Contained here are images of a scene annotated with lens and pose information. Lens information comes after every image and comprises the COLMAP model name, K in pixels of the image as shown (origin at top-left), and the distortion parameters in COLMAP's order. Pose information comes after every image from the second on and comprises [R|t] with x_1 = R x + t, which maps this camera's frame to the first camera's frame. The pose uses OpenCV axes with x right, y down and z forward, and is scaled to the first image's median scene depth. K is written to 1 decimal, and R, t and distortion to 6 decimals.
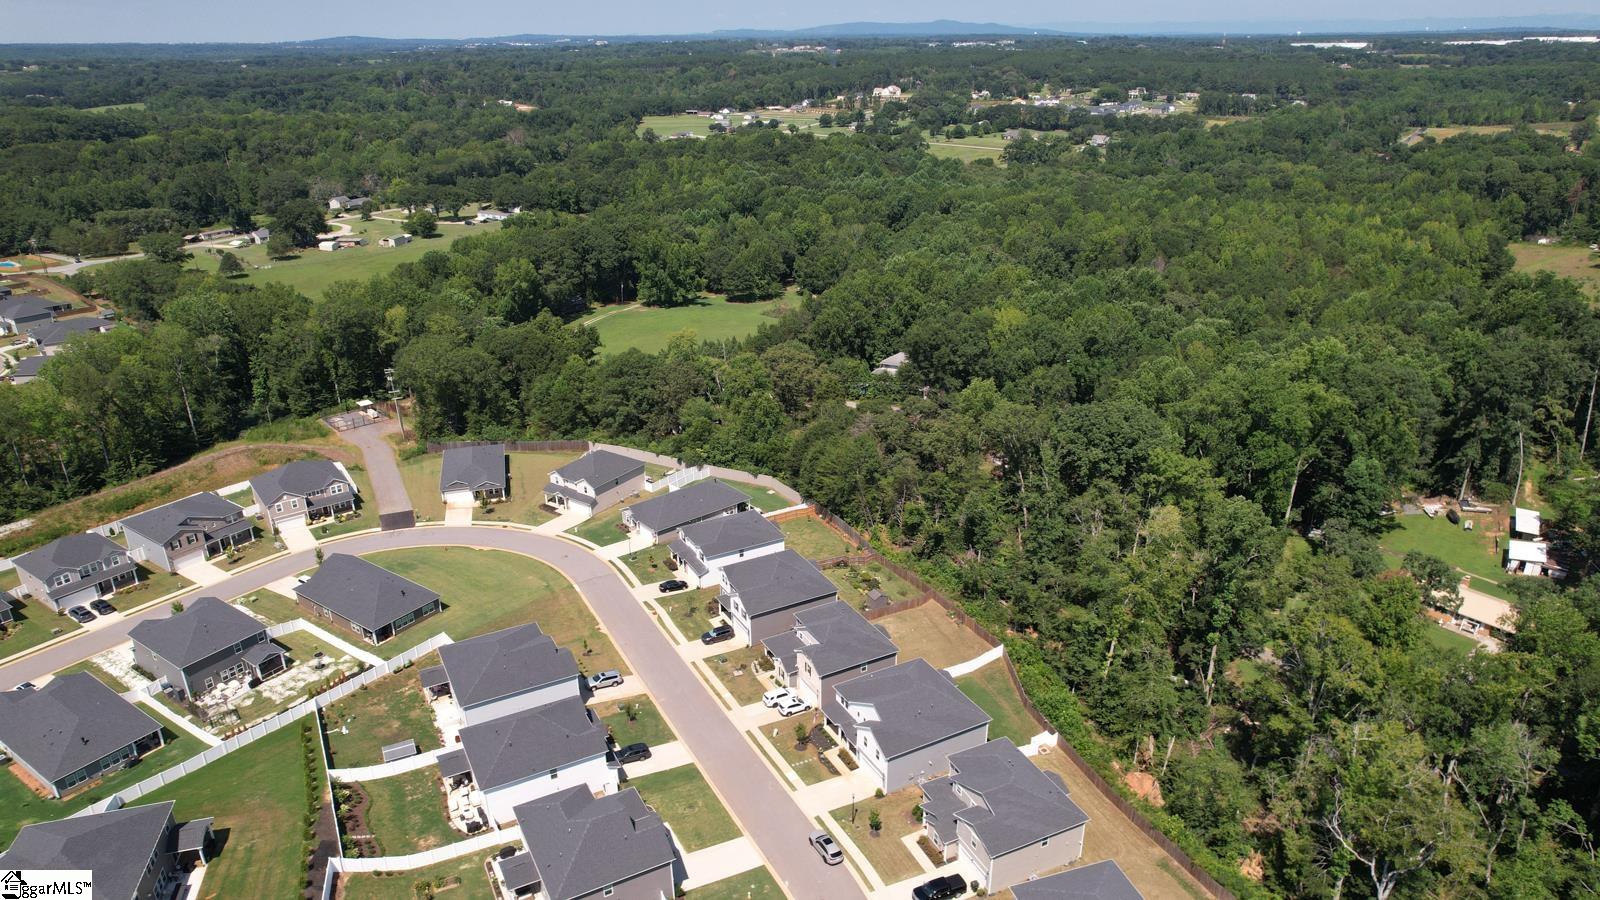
lens RADIAL K [[1029.4, 0, 806.1], [0, 1029.4, 452.9], [0, 0, 1]] dist [-0.083915, 0.078498]
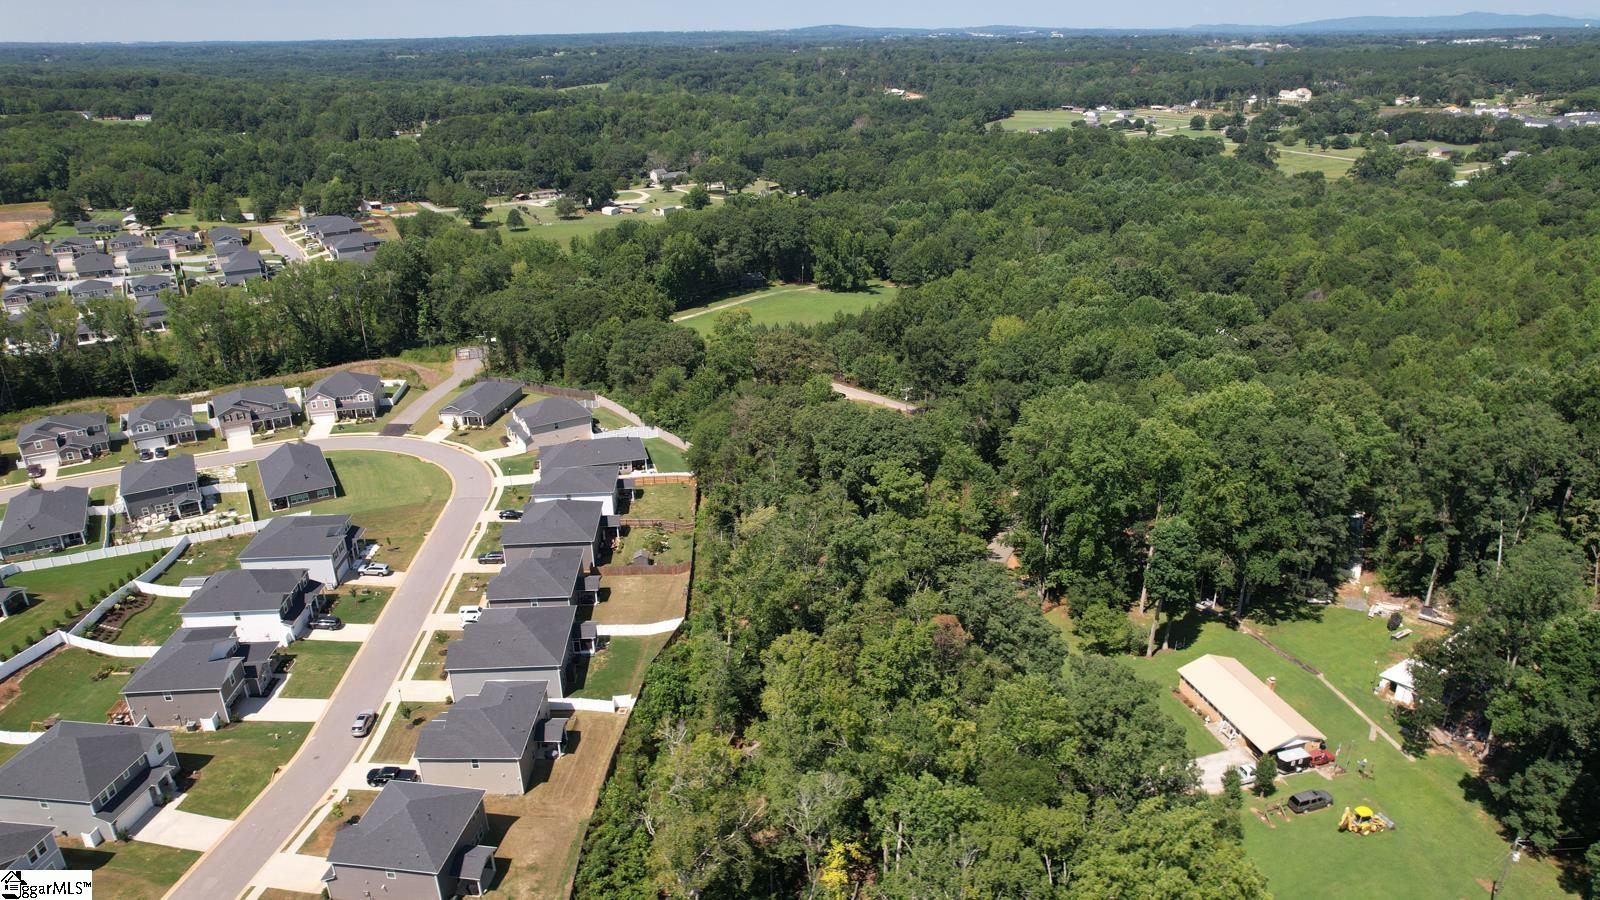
lens RADIAL K [[1029.4, 0, 806.1], [0, 1029.4, 452.9], [0, 0, 1]] dist [-0.083915, 0.078498]
pose [[0.910225, 0.158768, -0.382471, 0.376137], [-0.156135, 0.986999, 0.038136, -0.021641], [0.383553, 0.025005, 0.923180, 0.040940]]
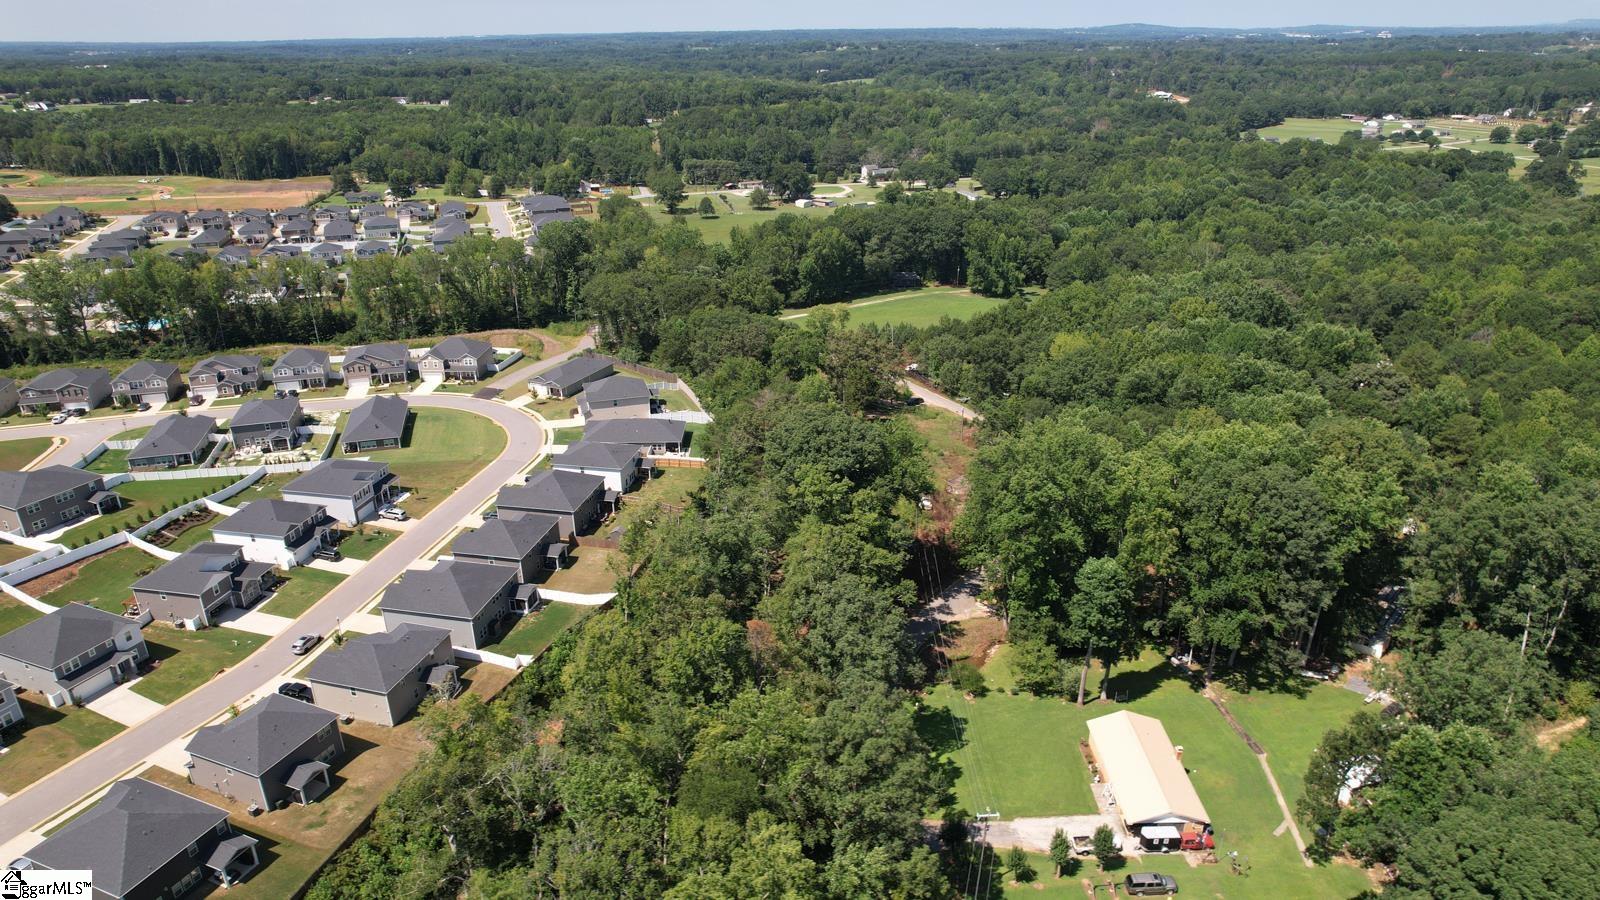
lens RADIAL K [[1029.4, 0, 806.1], [0, 1029.4, 452.9], [0, 0, 1]] dist [-0.083915, 0.078498]
pose [[0.766576, 0.248438, -0.592149, 0.529676], [-0.242519, 0.965844, 0.091267, -0.059112], [0.594598, 0.073645, 0.800644, 0.126982]]
